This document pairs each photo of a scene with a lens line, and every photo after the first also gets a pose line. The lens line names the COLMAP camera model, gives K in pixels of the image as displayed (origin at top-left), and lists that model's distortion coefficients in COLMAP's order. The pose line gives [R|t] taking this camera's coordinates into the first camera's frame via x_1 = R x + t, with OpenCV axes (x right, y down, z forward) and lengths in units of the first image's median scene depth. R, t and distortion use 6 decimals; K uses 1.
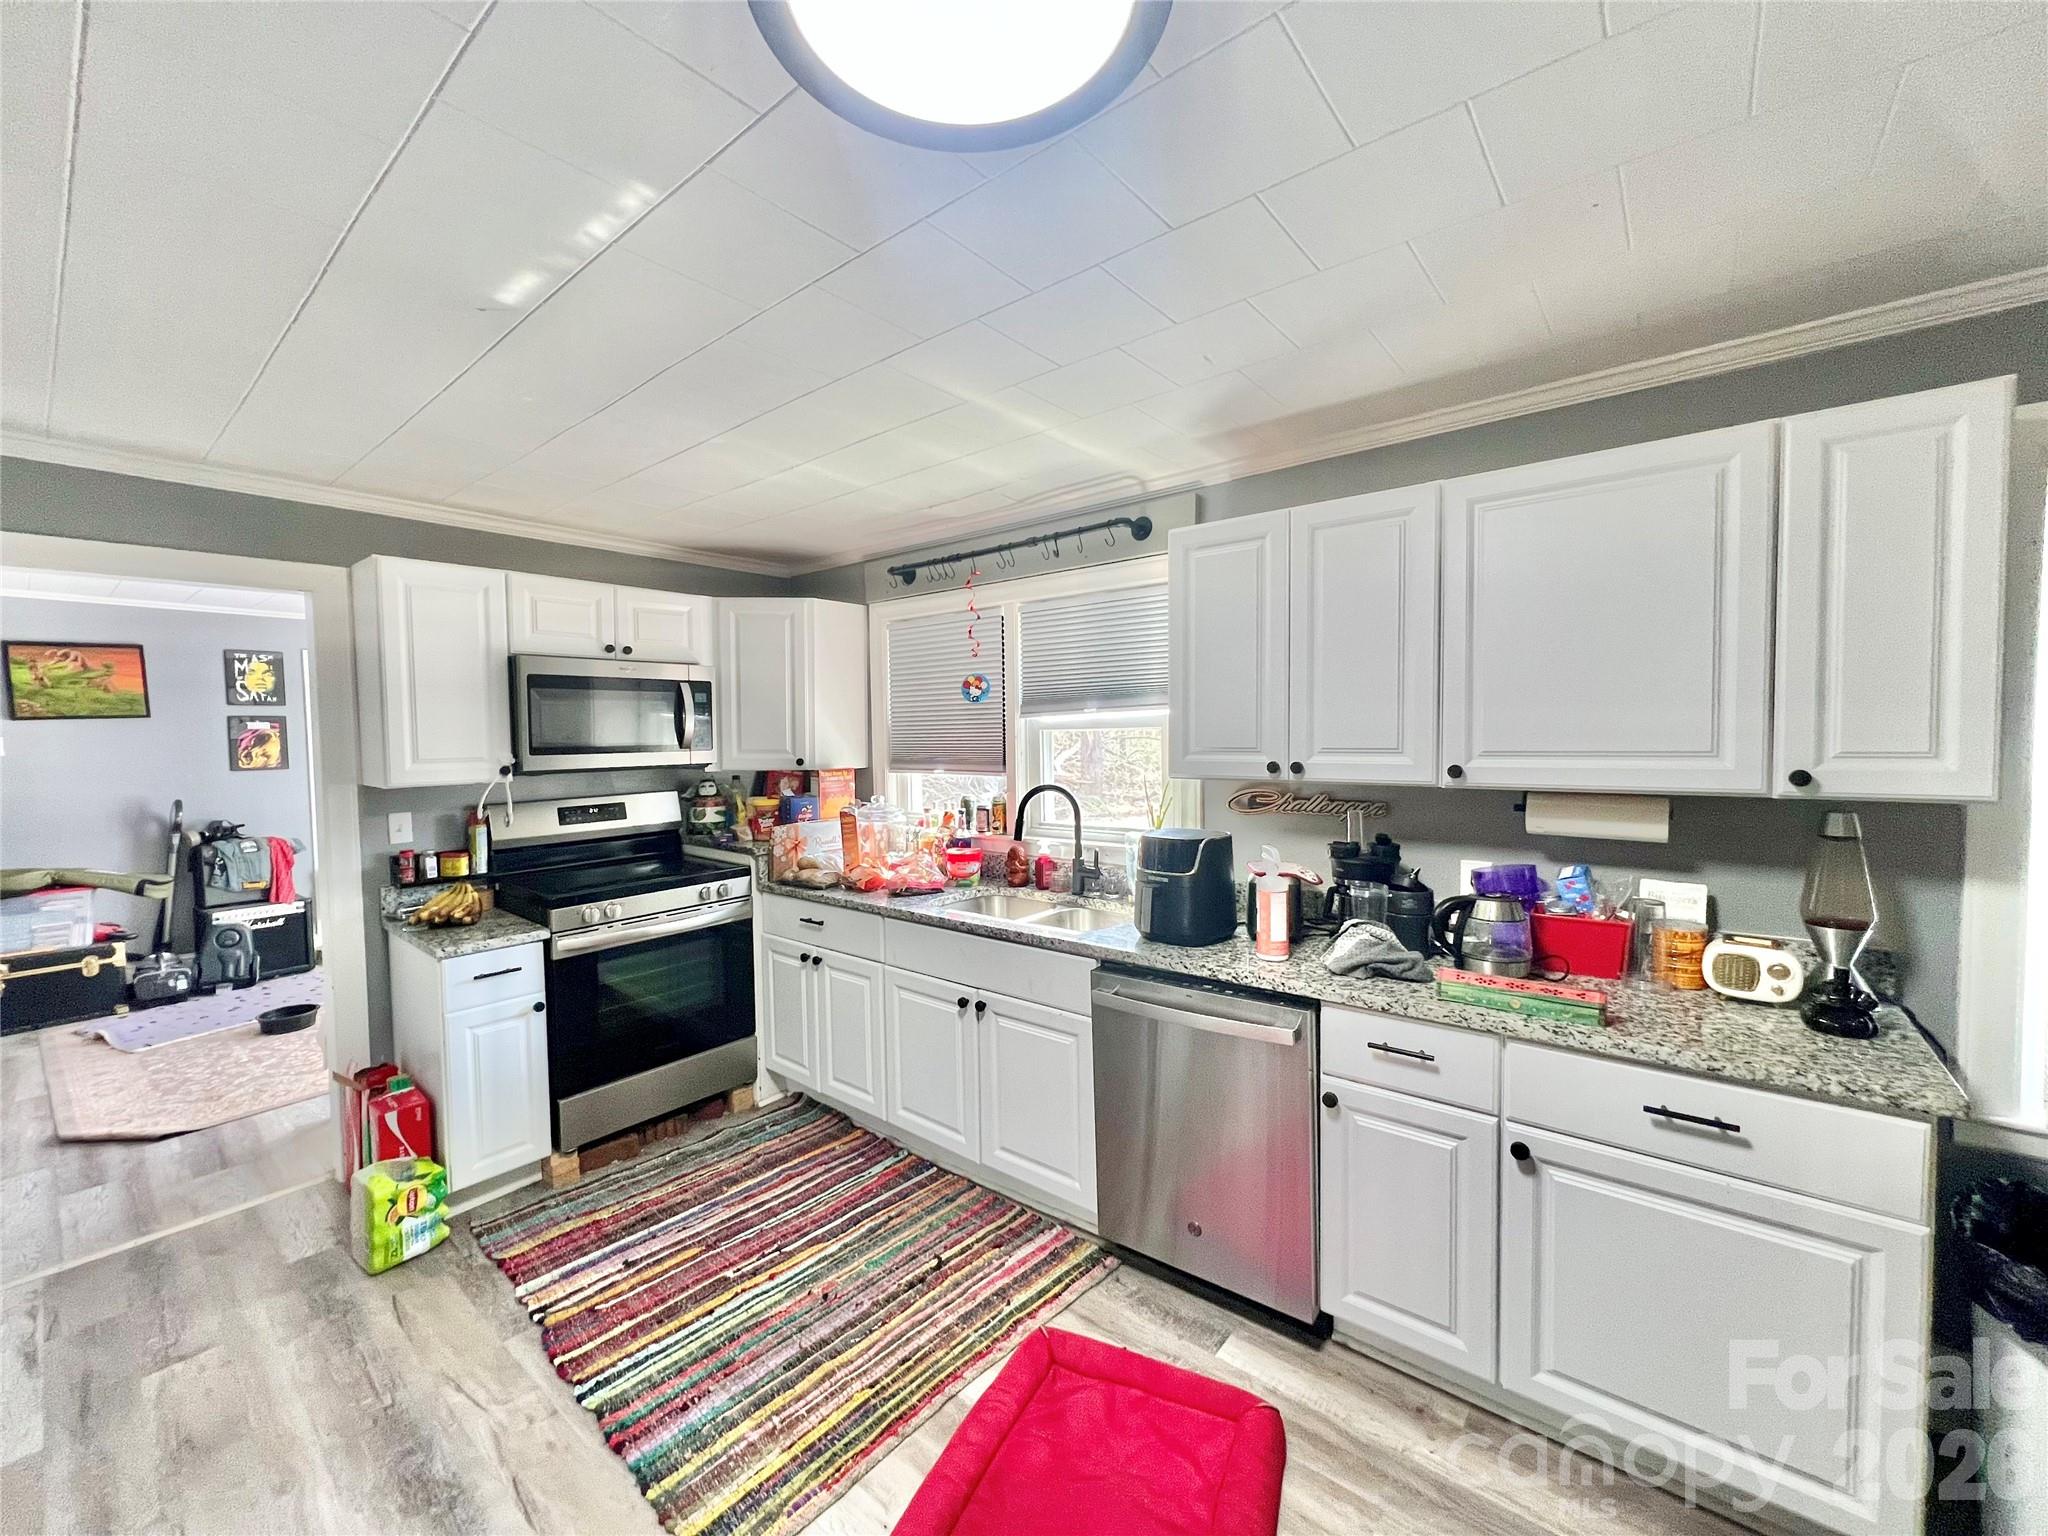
lens RADIAL K [[816.5, 0, 1019.1], [0, 816.5, 766.0], [0, 0, 1]] dist [-0.001008, 0.000080]
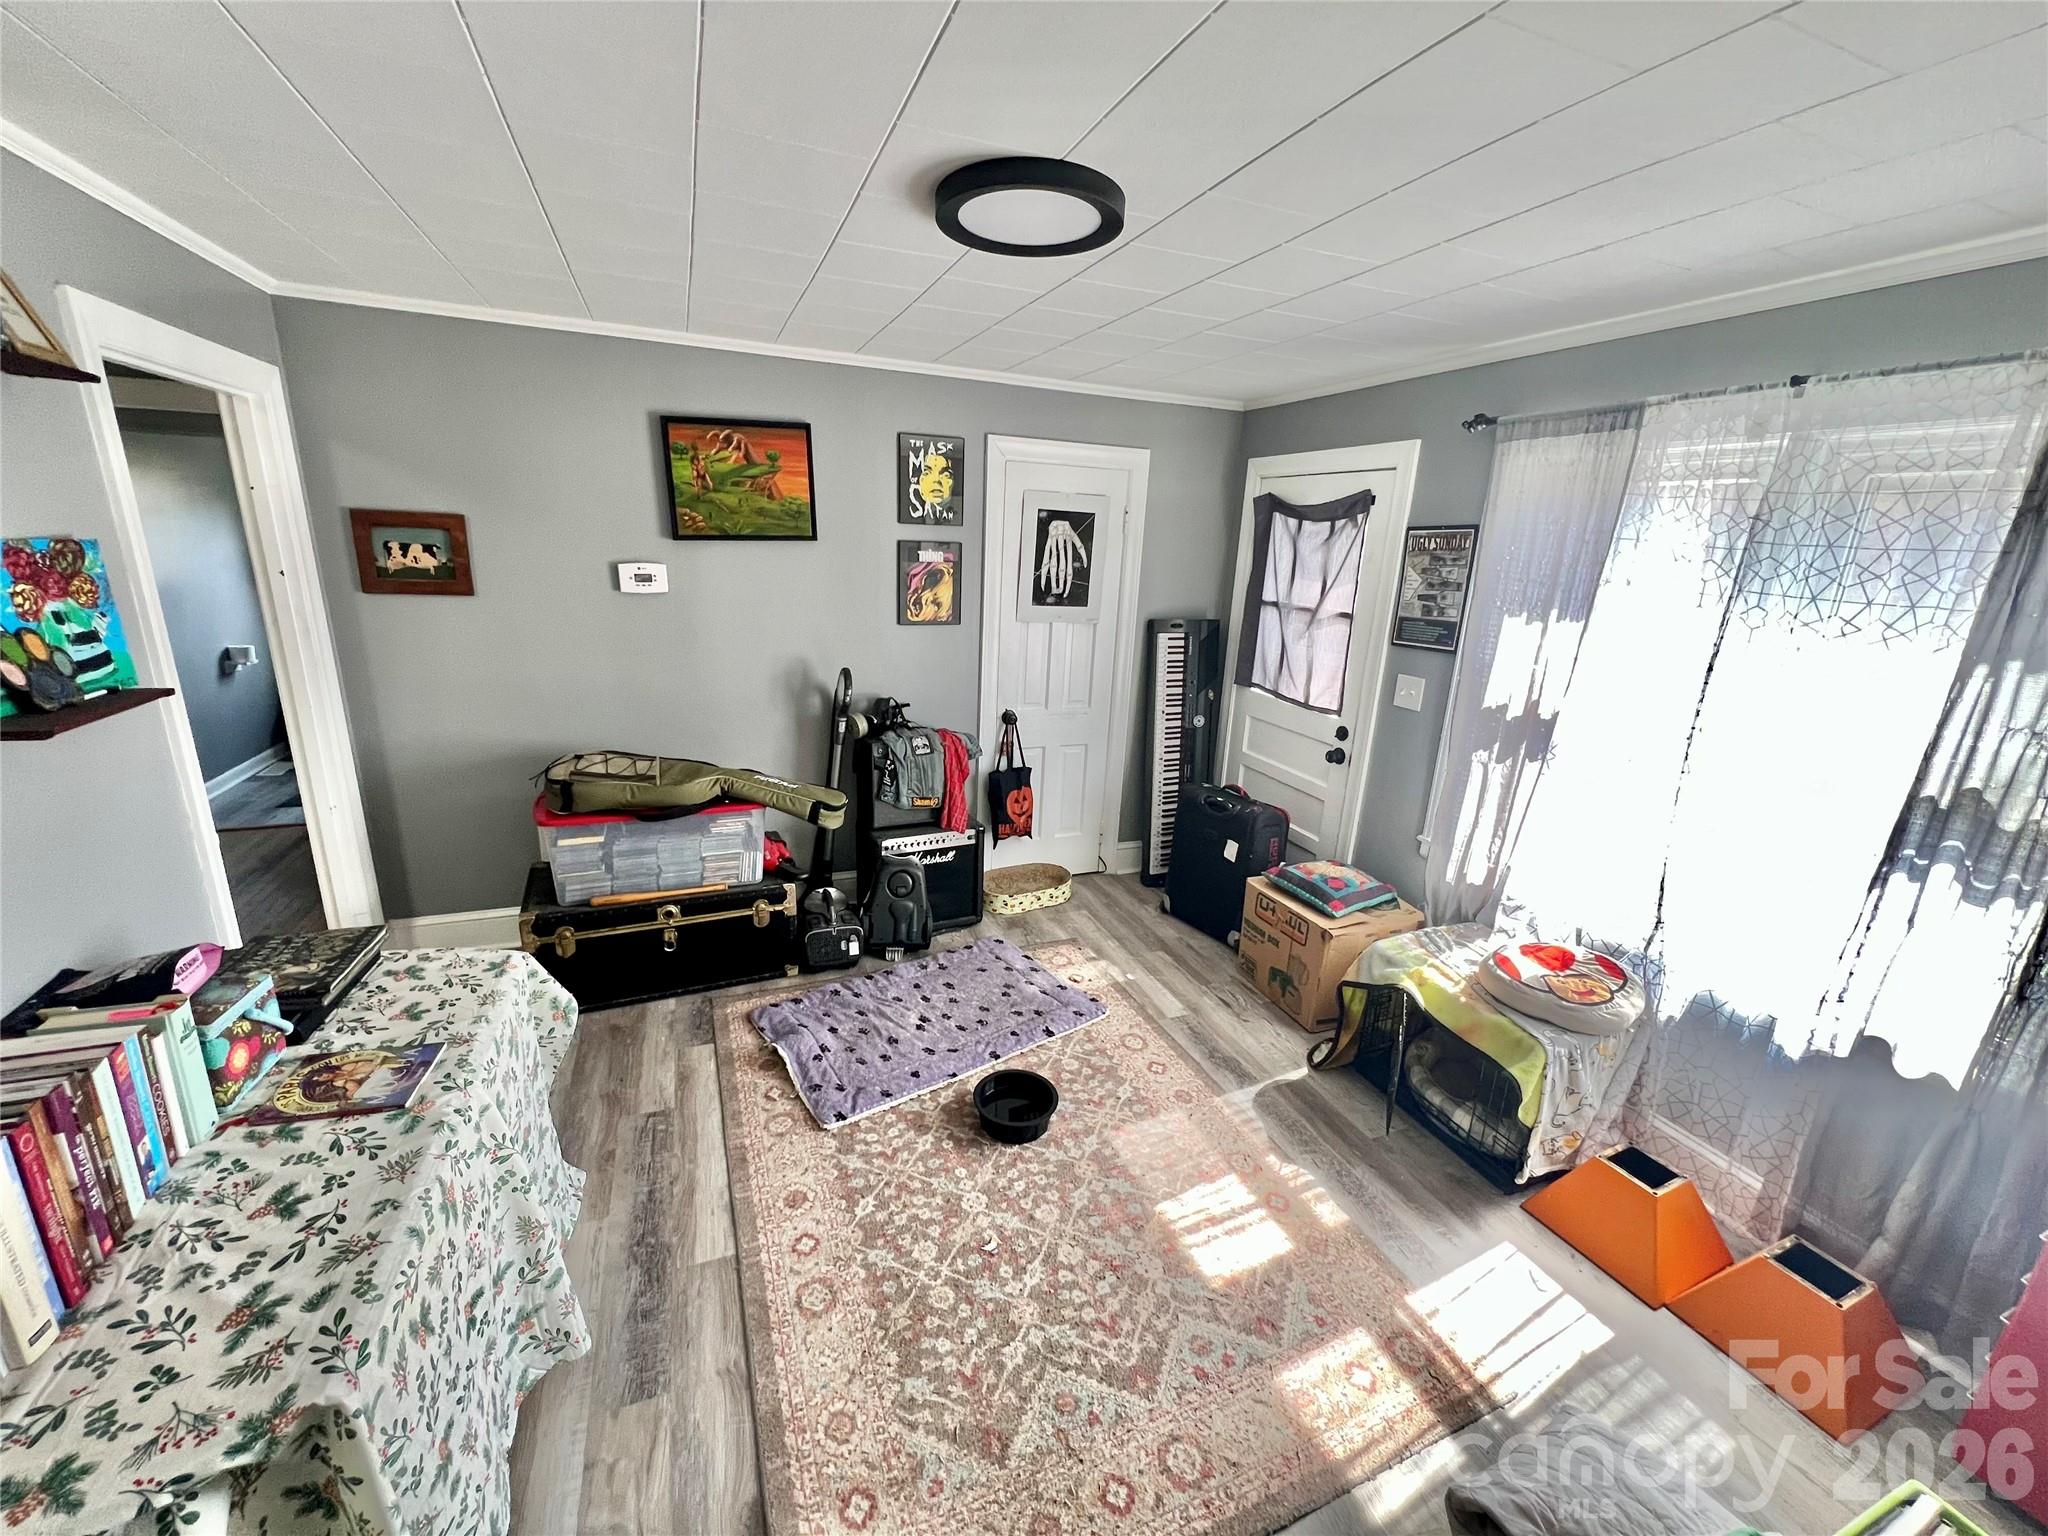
lens RADIAL K [[816.5, 0, 1026.2], [0, 816.5, 766.0], [0, 0, 1]] dist [-0.001008, 0.000080]
pose [[0.875701, 0.185549, -0.445780, -0.618089], [-0.078582, 0.965676, 0.247579, -0.063553], [0.476417, -0.181775, 0.860224, 0.502241]]
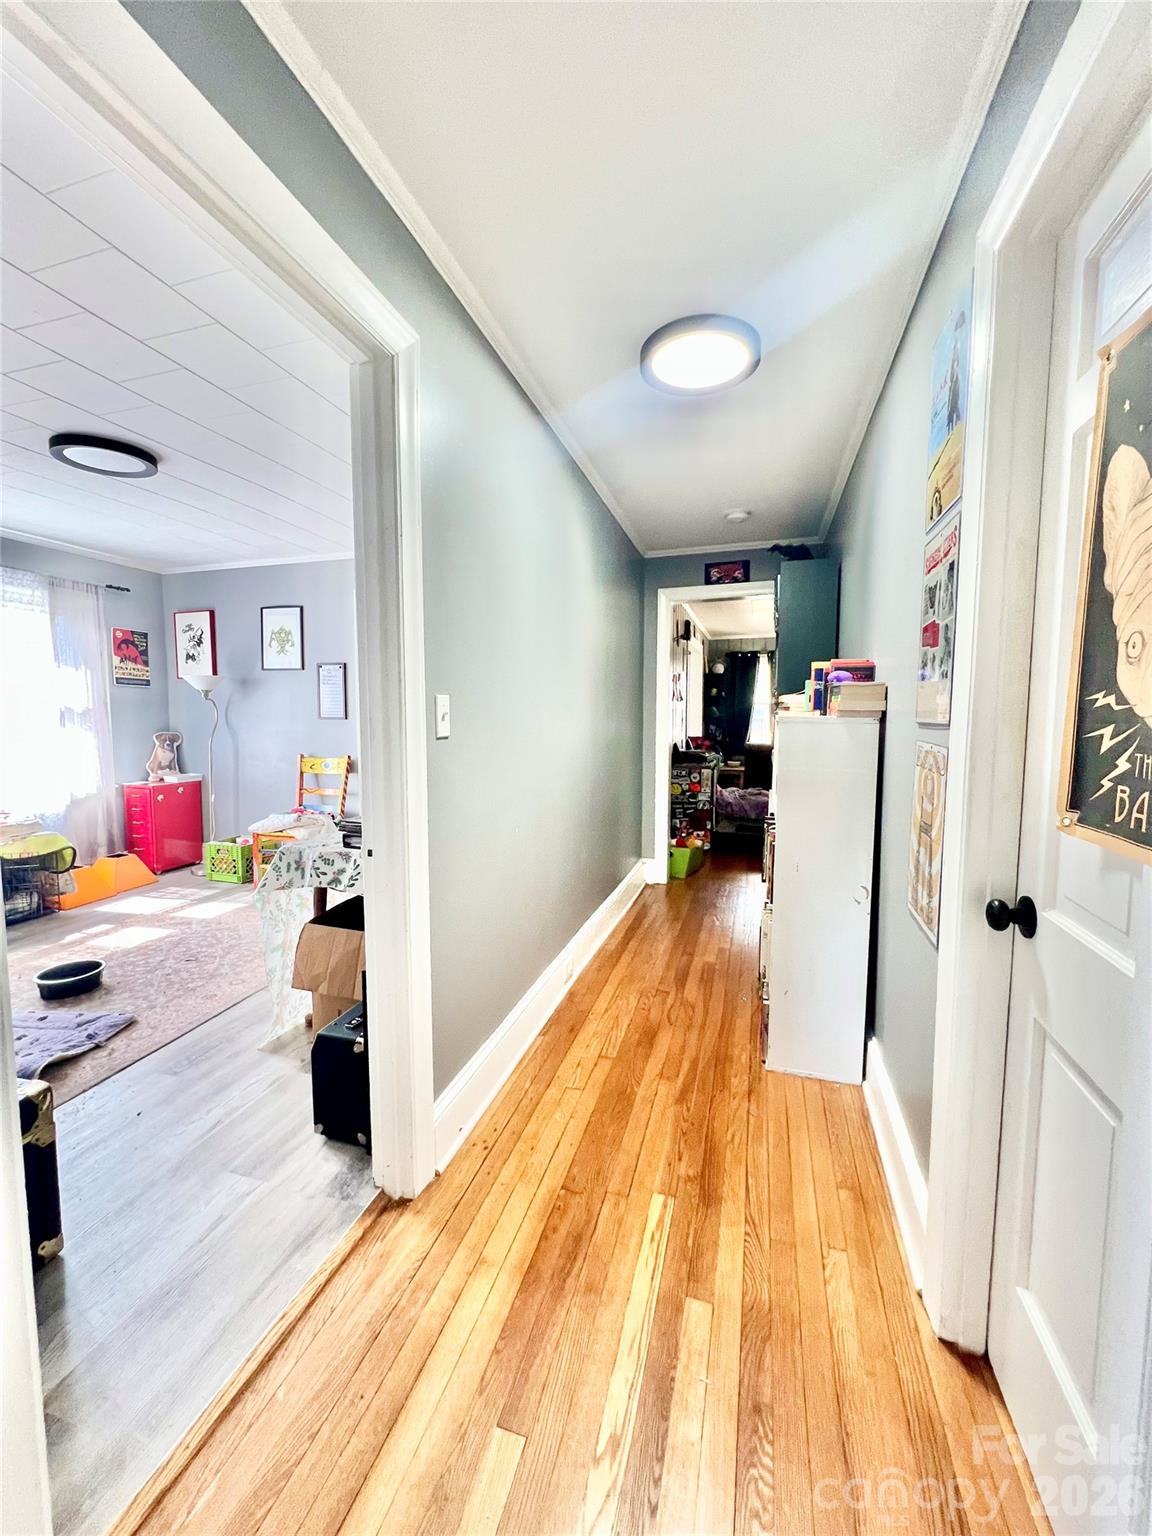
lens RADIAL K [[612.4, 0, 574.4], [0, 612.4, 763.7], [0, 0, 1]] dist [-0.001008, 0.000080]
pose [[-0.384321, -0.067072, 0.920760, -1.524229], [0.043246, 0.994955, 0.090527, 0.044617], [-0.922186, 0.074610, -0.379481, 0.677837]]
